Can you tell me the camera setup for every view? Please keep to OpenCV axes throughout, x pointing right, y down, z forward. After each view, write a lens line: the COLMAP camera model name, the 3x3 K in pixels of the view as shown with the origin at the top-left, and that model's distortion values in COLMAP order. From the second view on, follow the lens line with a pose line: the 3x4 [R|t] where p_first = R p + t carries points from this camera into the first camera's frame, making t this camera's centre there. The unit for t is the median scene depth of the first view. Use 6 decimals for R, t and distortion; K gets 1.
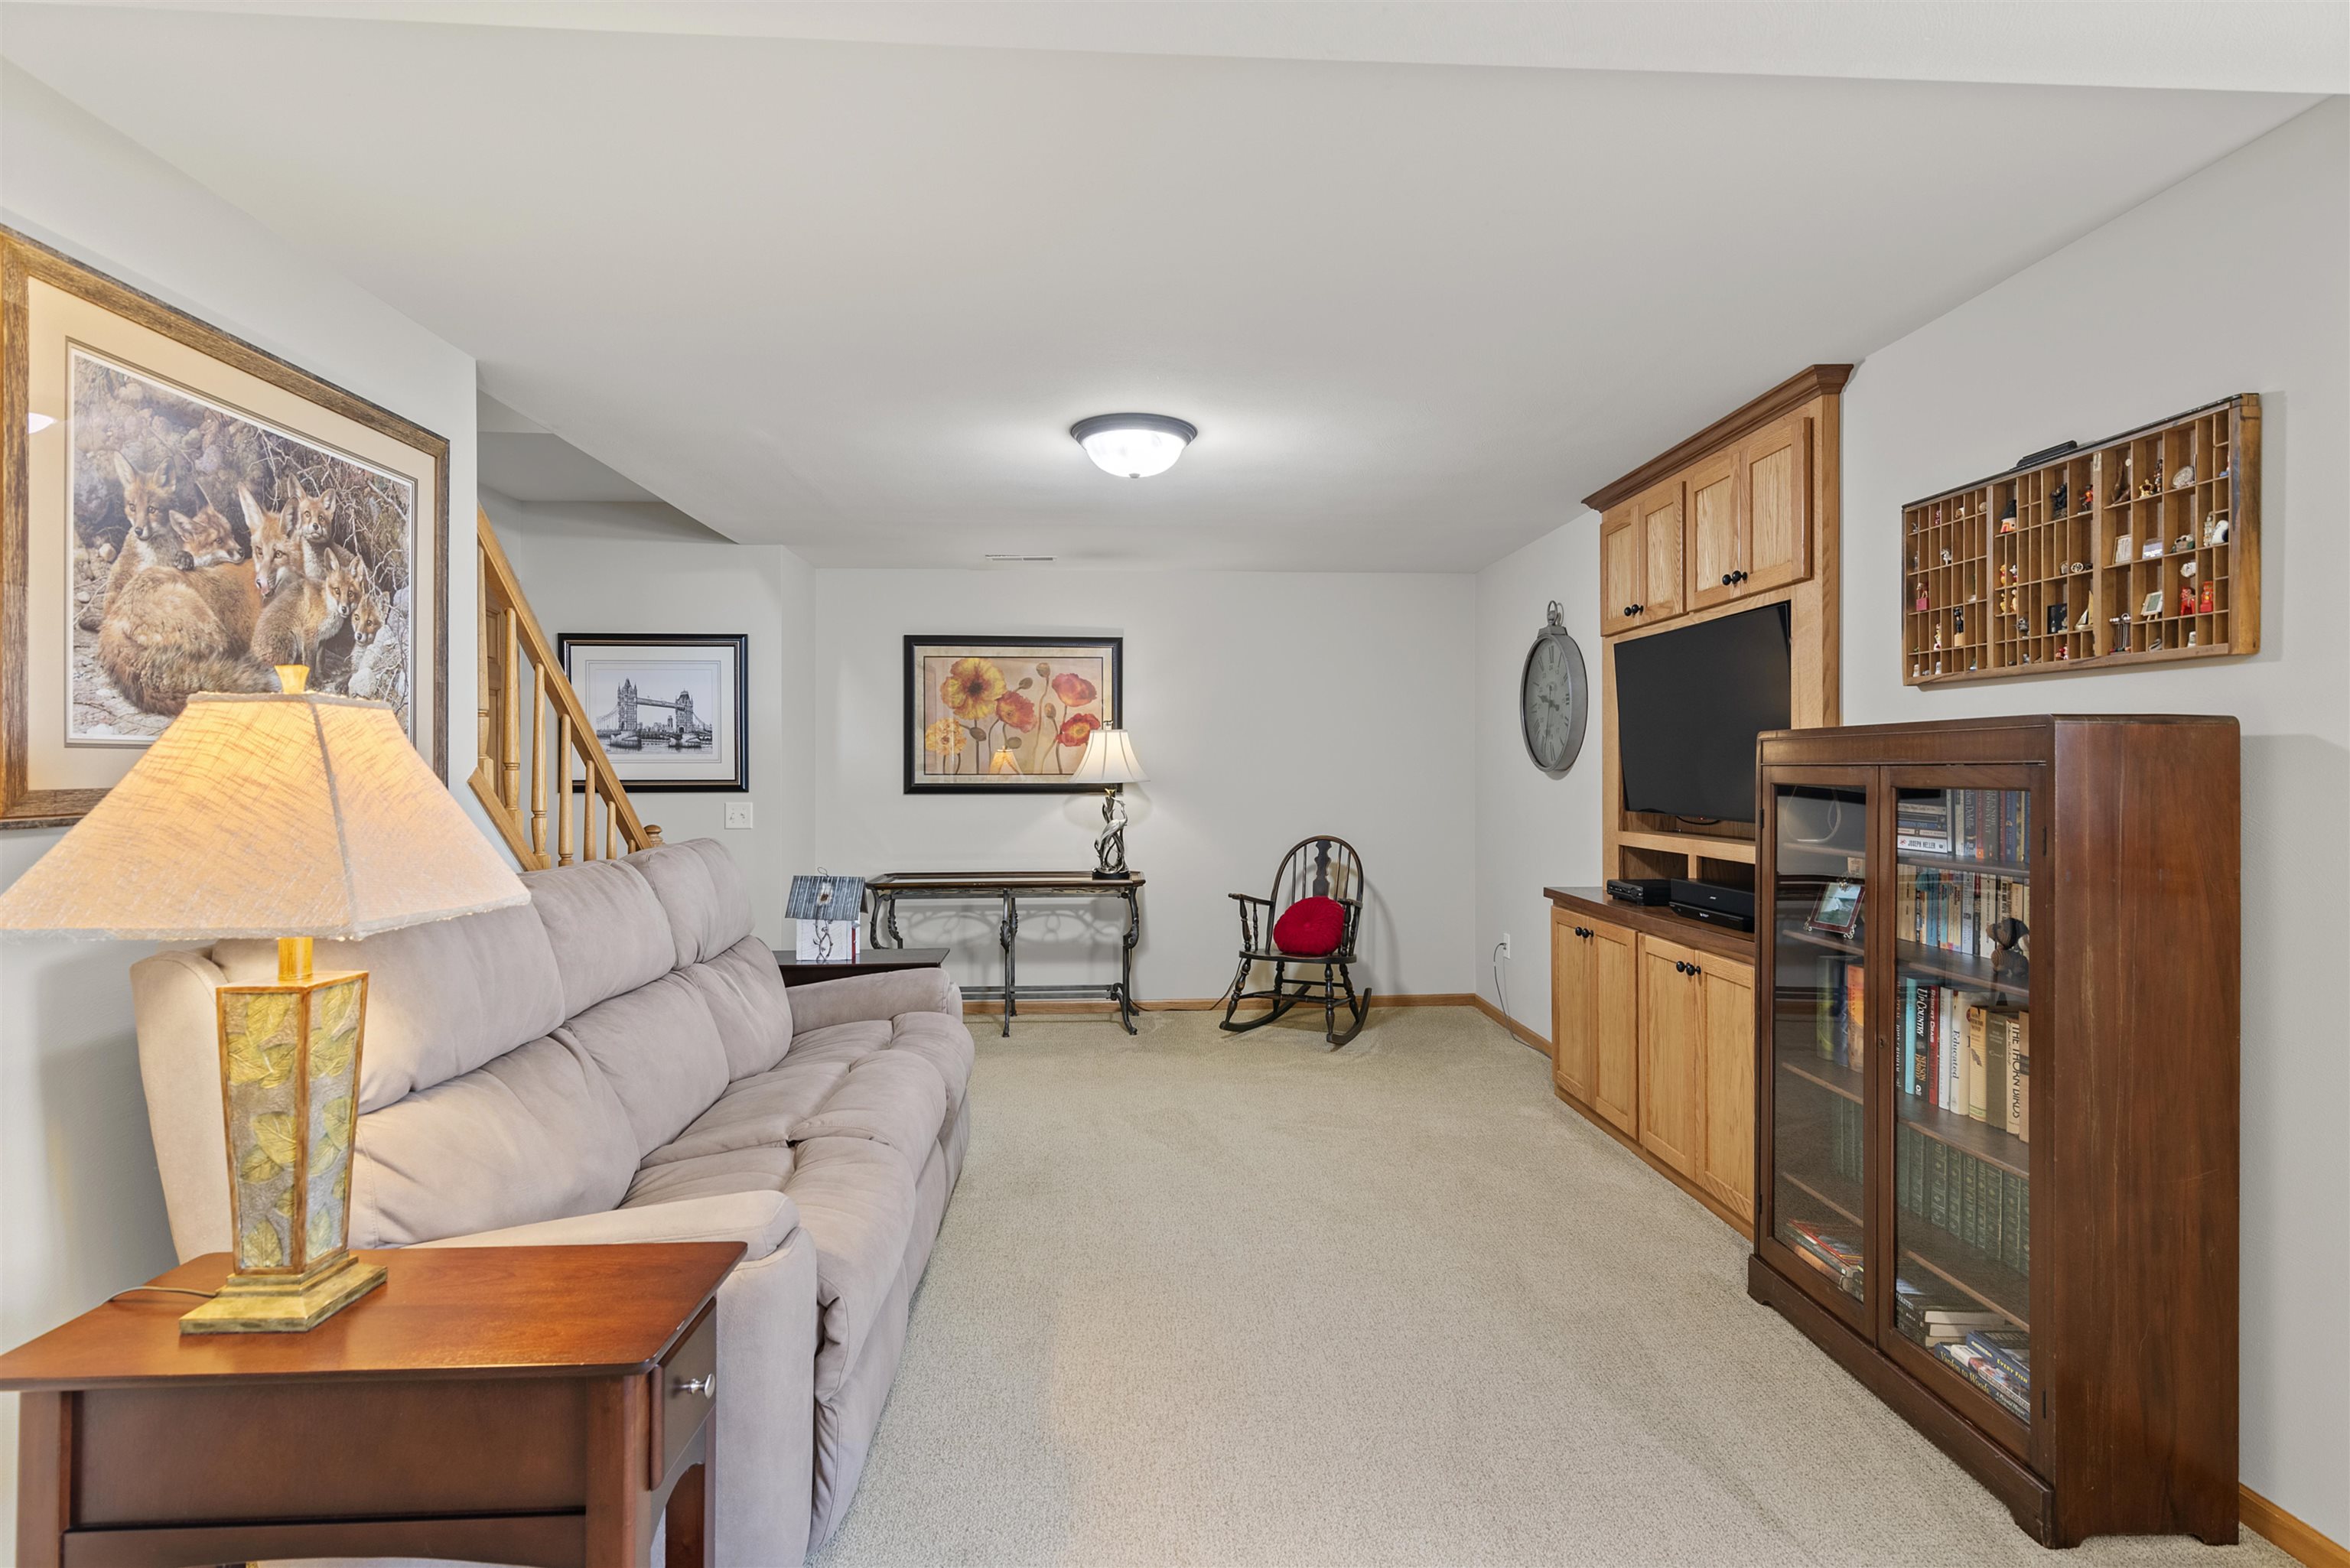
lens RADIAL K [[1154.8, 0, 1199.7], [0, 1154.8, 776.1], [0, 0, 1]] dist [0.000865, -0.000095]
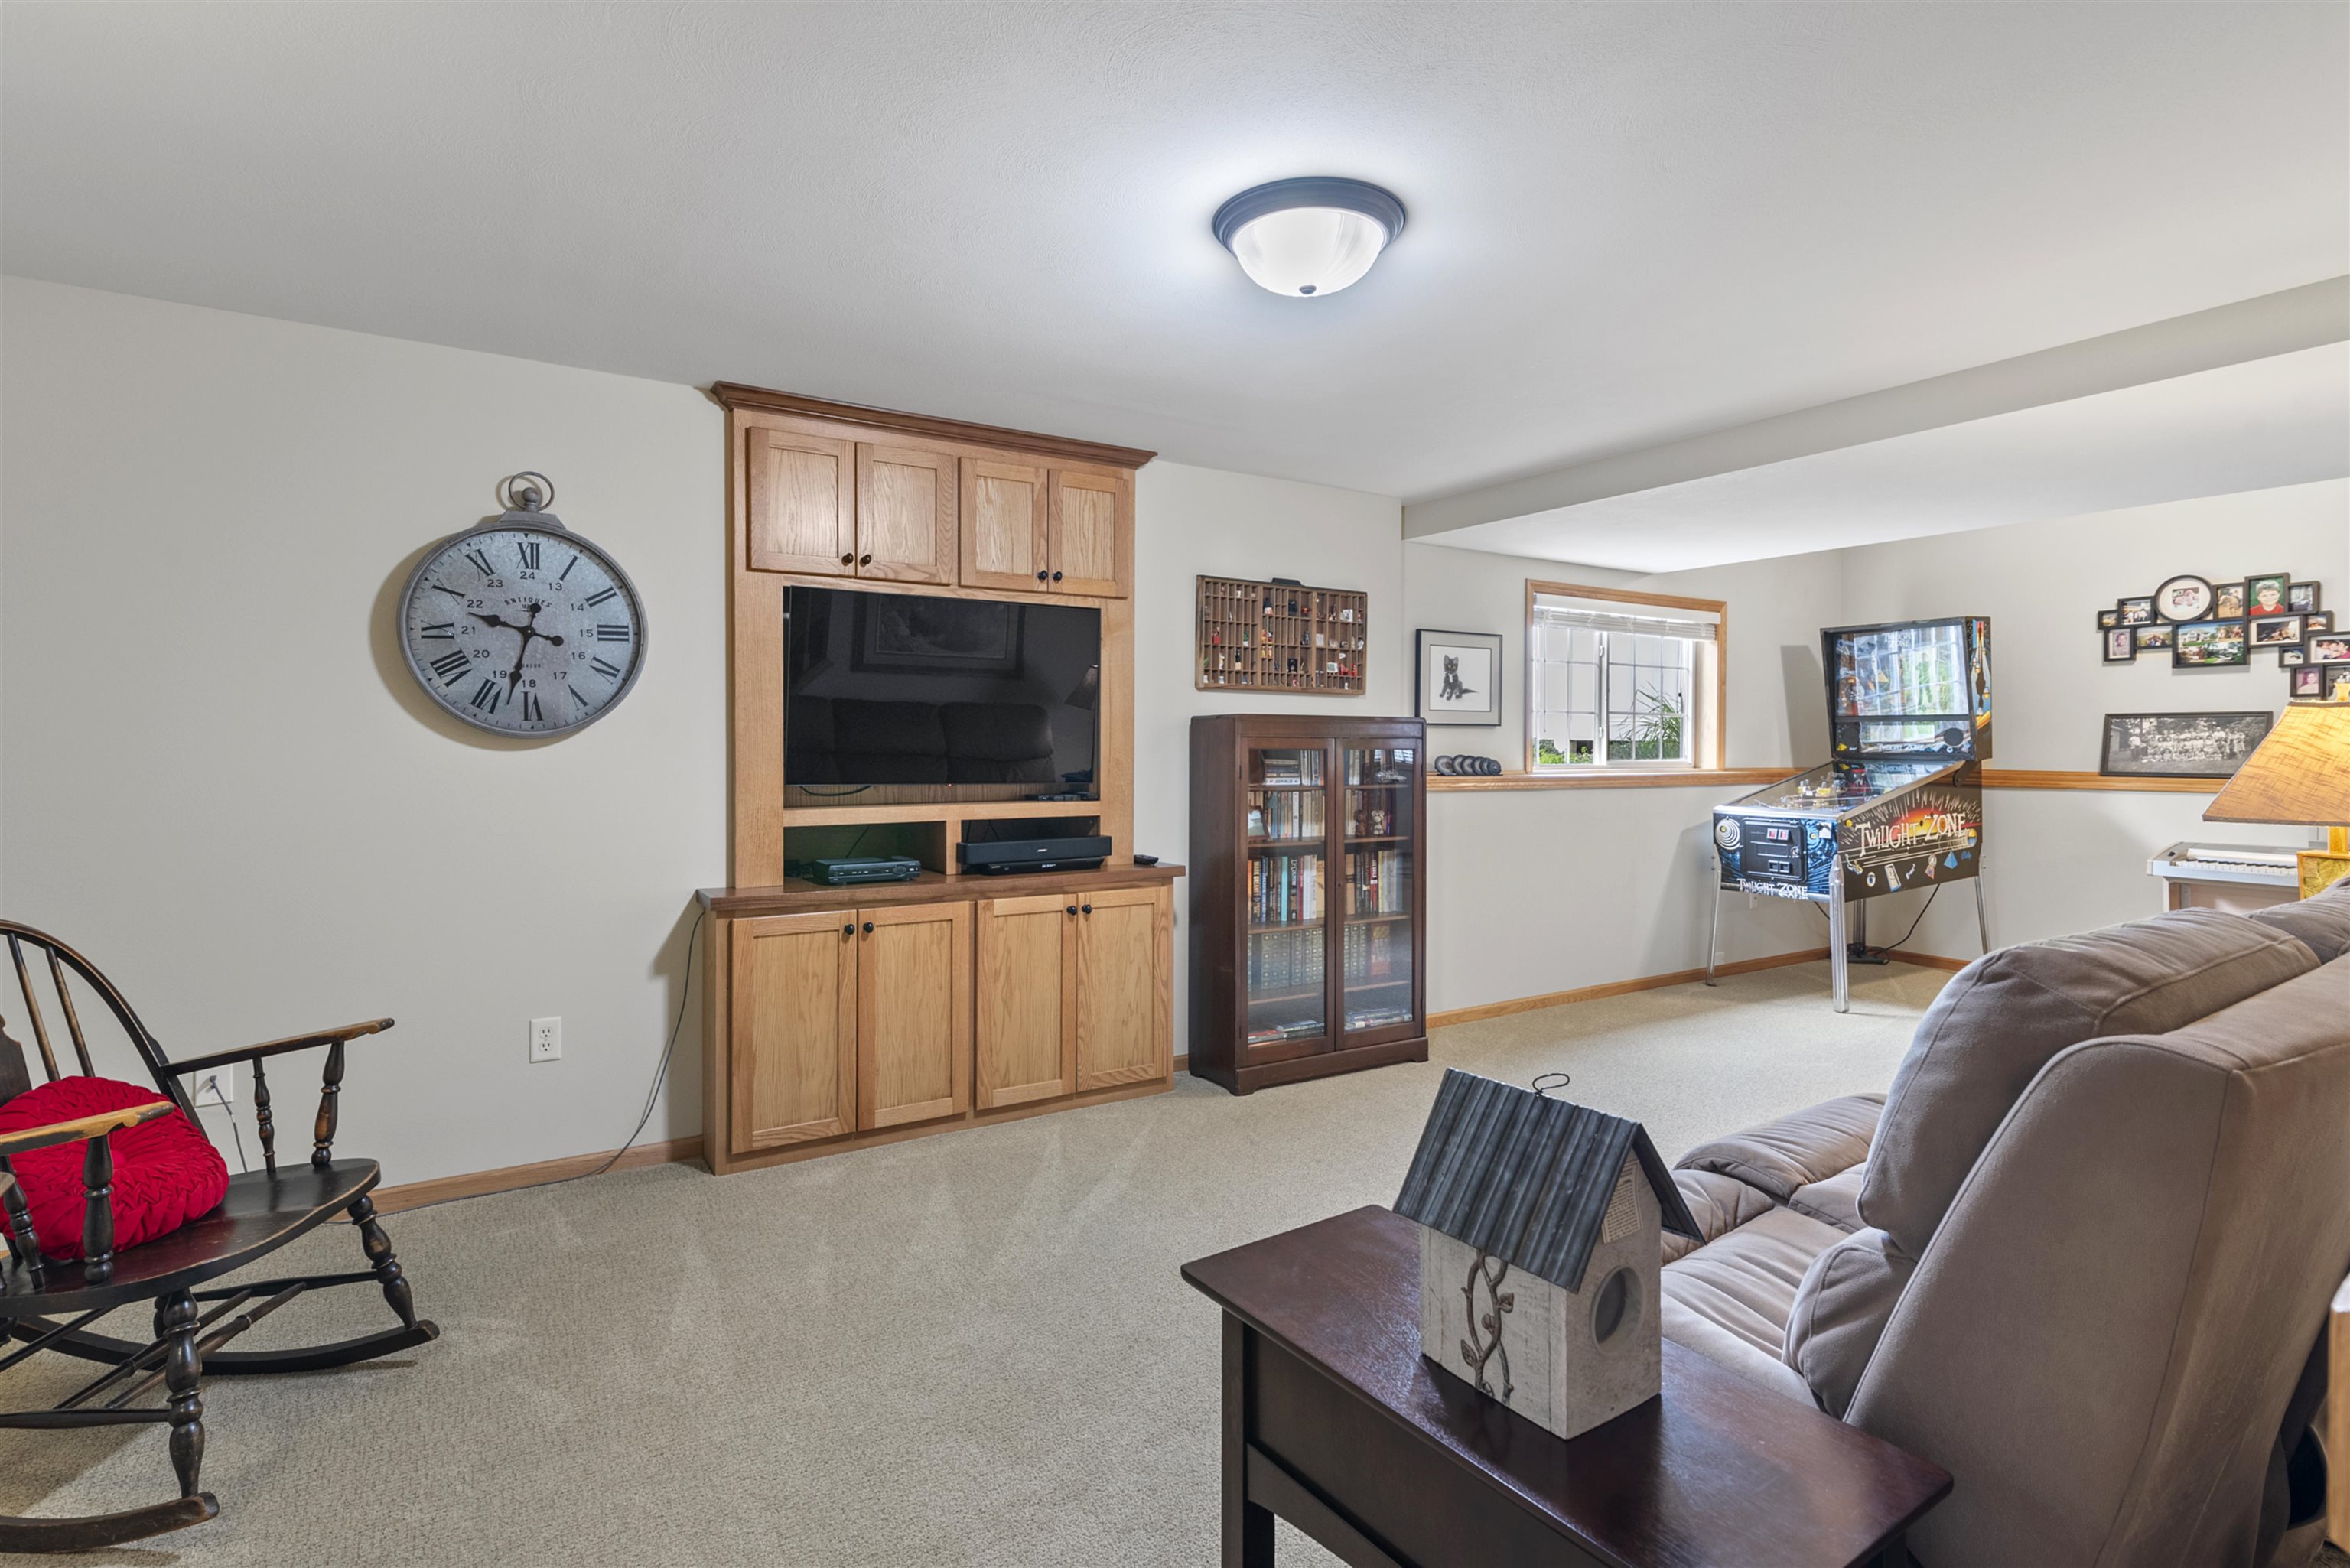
lens RADIAL K [[1154.8, 0, 1199.7], [0, 1154.8, 776.1], [0, 0, 1]] dist [0.000865, -0.000095]
pose [[-0.500152, -0.026994, 0.865517, -0.798489], [0.003063, 0.999453, 0.032941, -0.007931], [-0.865932, 0.019126, -0.499796, 1.846465]]
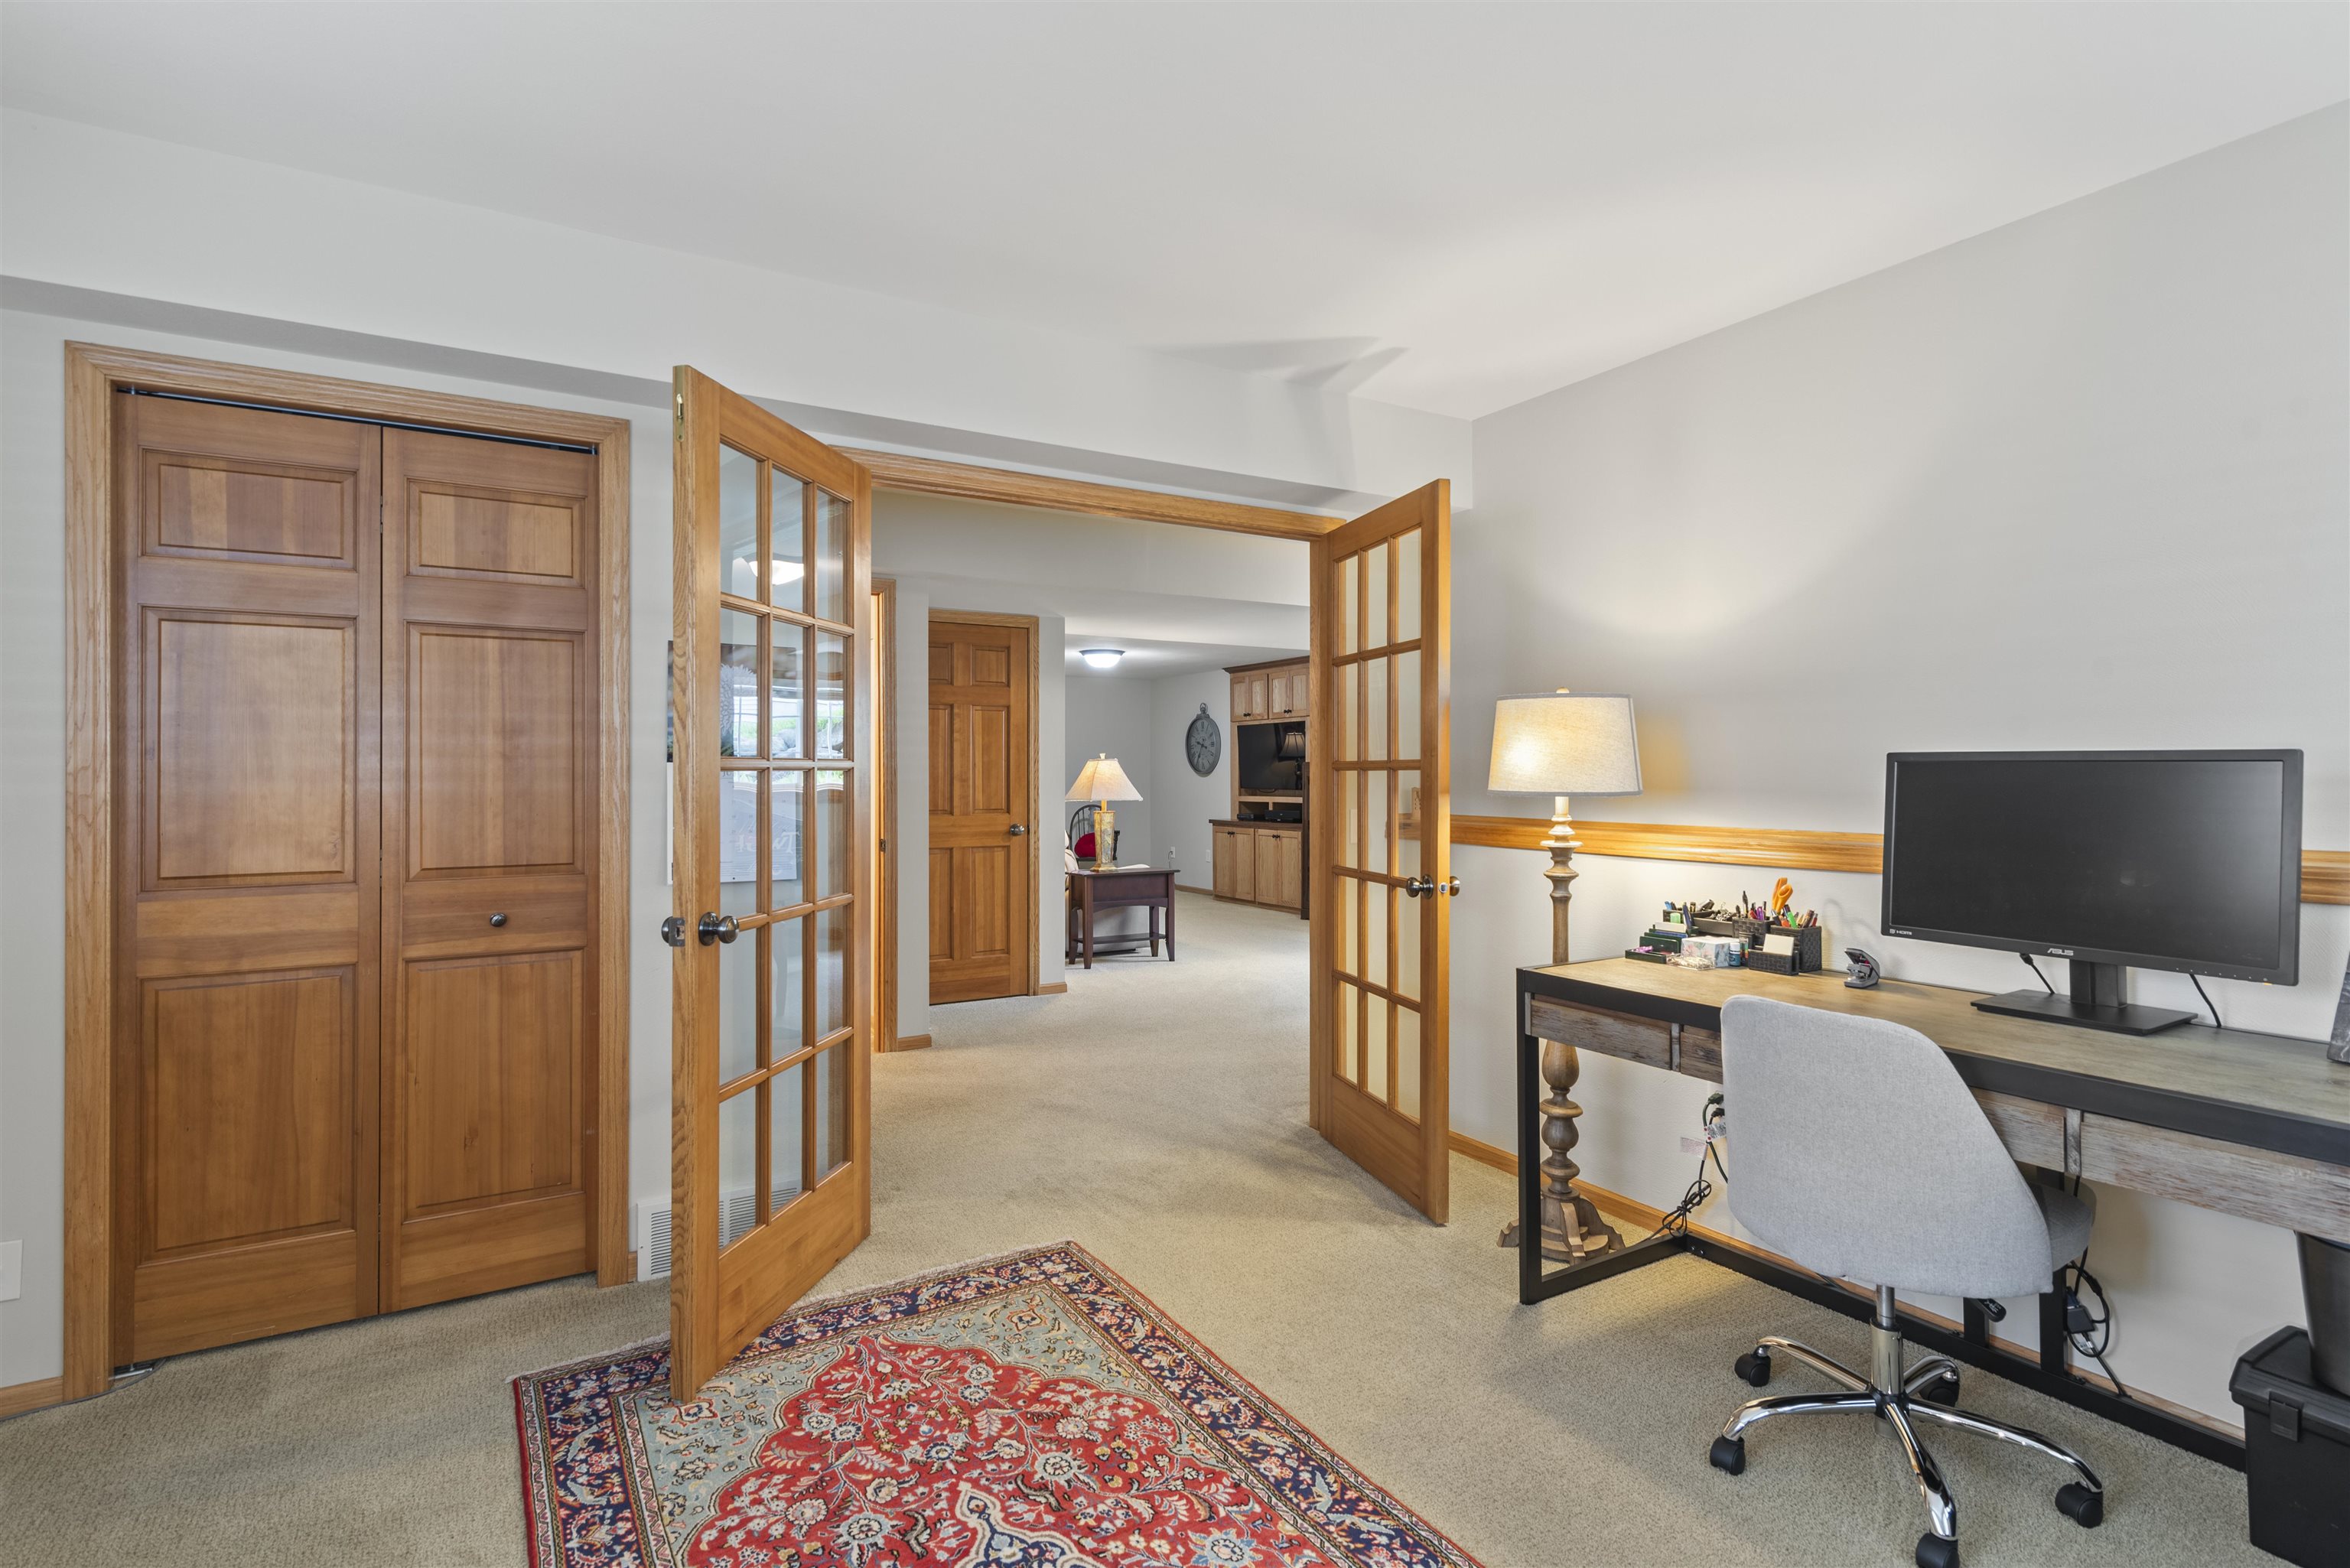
lens RADIAL K [[1154.8, 0, 1199.7], [0, 1154.8, 776.1], [0, 0, 1]] dist [0.000865, -0.000095]
pose [[0.885982, -0.002497, 0.463712, -1.509865], [0.004506, 0.999985, -0.003225, 0.016198], [-0.463697, 0.004947, 0.885980, -2.087003]]
